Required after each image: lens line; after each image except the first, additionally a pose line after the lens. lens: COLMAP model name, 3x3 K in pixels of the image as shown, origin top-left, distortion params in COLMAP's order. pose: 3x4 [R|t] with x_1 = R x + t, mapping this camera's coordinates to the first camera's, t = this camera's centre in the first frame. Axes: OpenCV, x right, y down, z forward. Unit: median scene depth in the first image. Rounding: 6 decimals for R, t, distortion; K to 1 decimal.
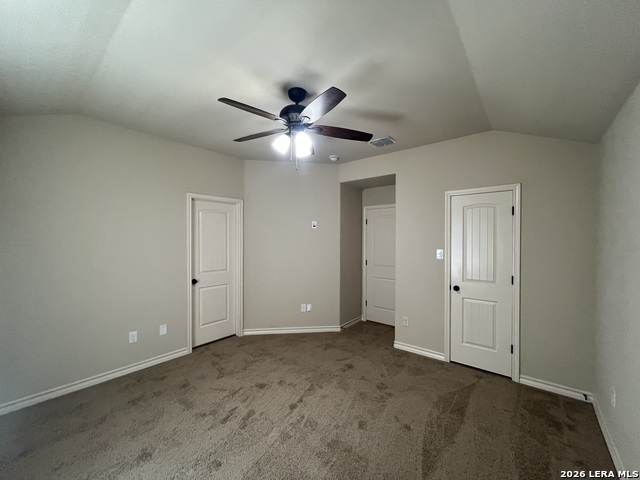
lens RADIAL K [[257.5, 0, 319.6], [0, 257.5, 240.2], [0, 0, 1]] dist [-0.001411, -0.000262]
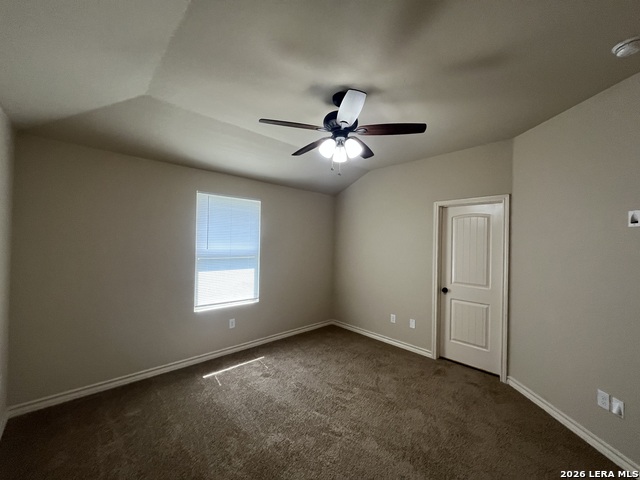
lens RADIAL K [[257.5, 0, 319.6], [0, 257.5, 240.2], [0, 0, 1]] dist [-0.001411, -0.000262]
pose [[-0.129212, -0.015439, -0.991497, 0.542555], [-0.023741, 0.999640, -0.012472, -0.006467], [0.991333, 0.021928, -0.129532, 0.639035]]
